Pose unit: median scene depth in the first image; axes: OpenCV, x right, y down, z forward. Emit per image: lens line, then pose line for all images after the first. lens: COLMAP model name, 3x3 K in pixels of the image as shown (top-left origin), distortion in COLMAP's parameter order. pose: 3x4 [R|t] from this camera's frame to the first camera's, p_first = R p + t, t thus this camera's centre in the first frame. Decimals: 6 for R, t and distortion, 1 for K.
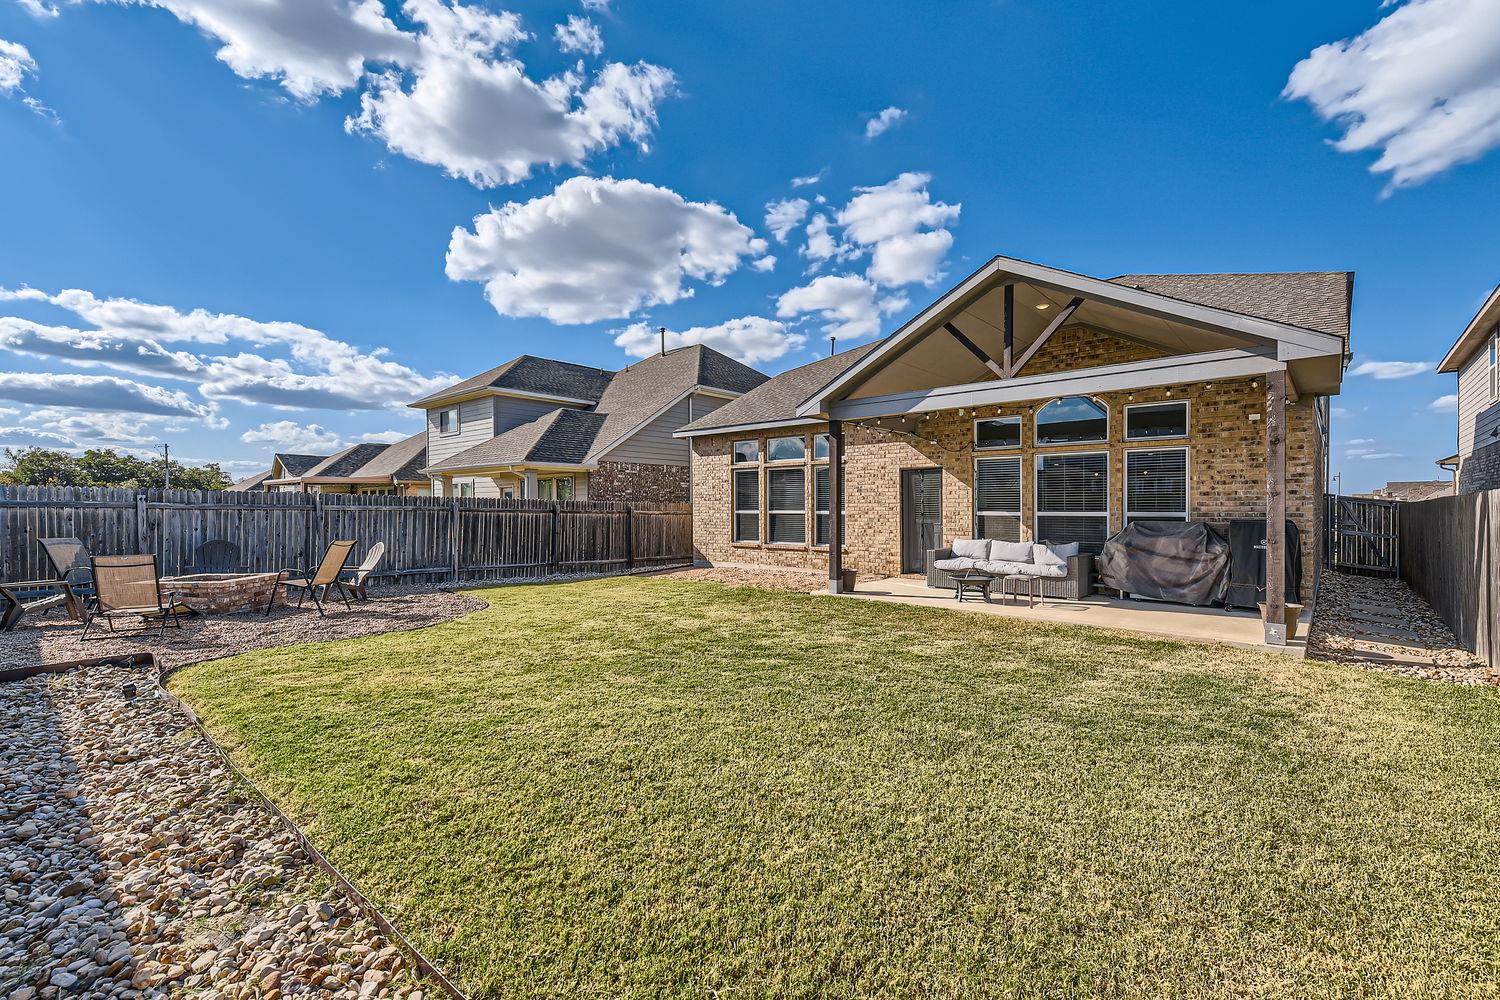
lens RADIAL K [[646.8, 0, 755.5], [0, 646.8, 506.8], [0, 0, 1]] dist [0.000647, -0.000080]
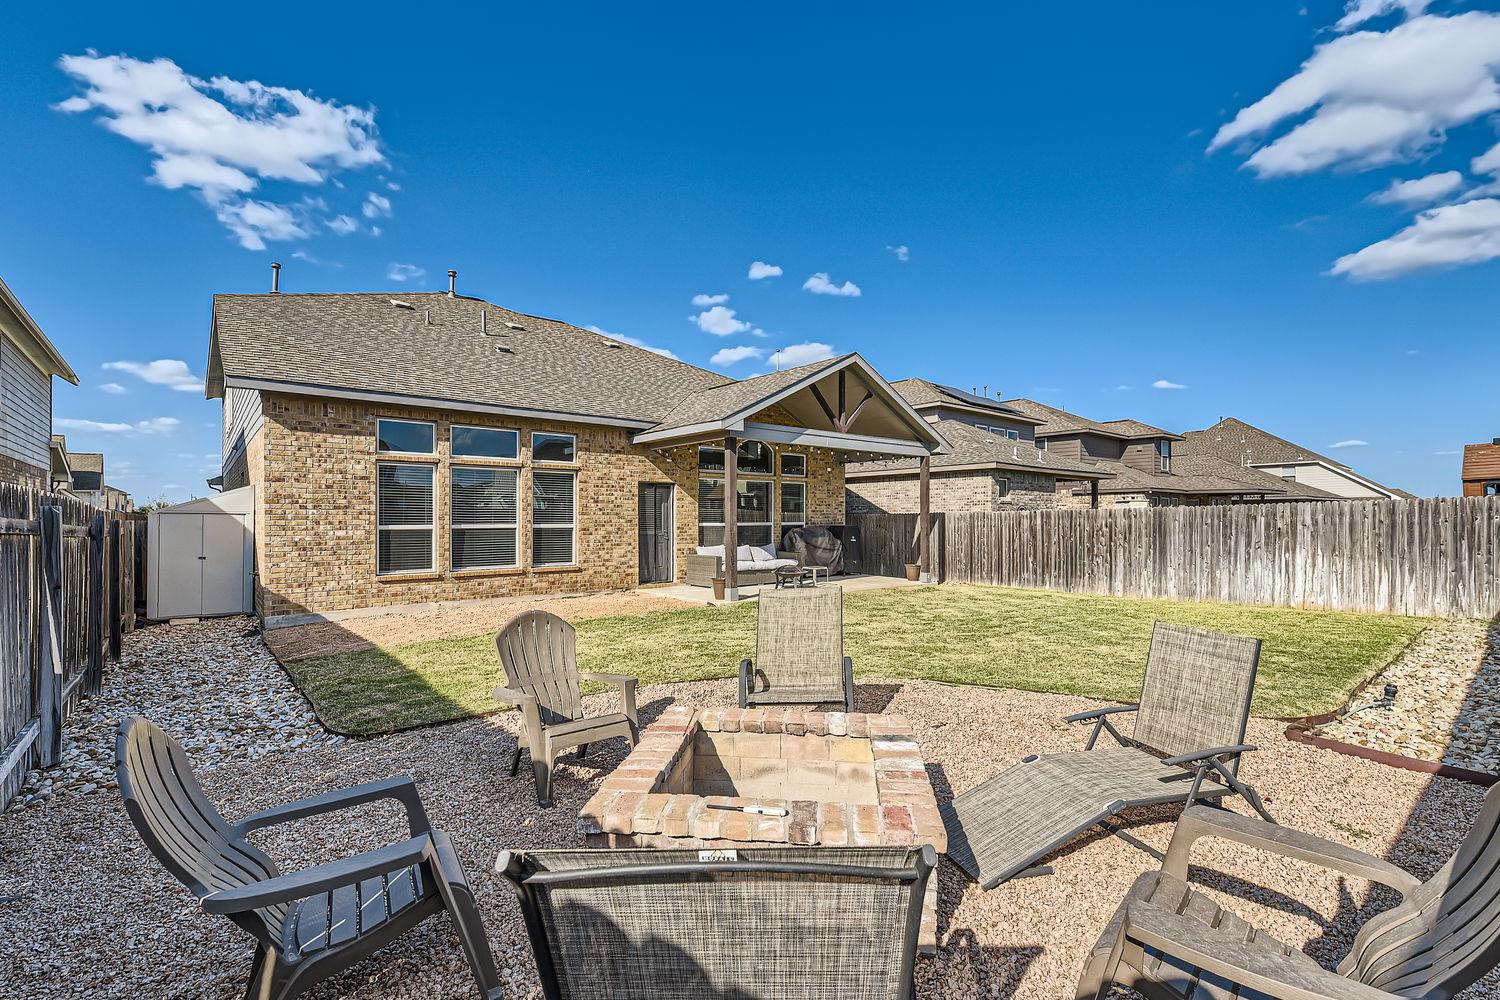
lens RADIAL K [[646.8, 0, 755.5], [0, 646.8, 506.8], [0, 0, 1]] dist [0.000647, -0.000080]
pose [[0.146051, 0.017502, 0.989122, -0.747148], [0.001042, 0.999840, -0.017846, -0.000844], [-0.989277, 0.003637, 0.146009, 0.661217]]
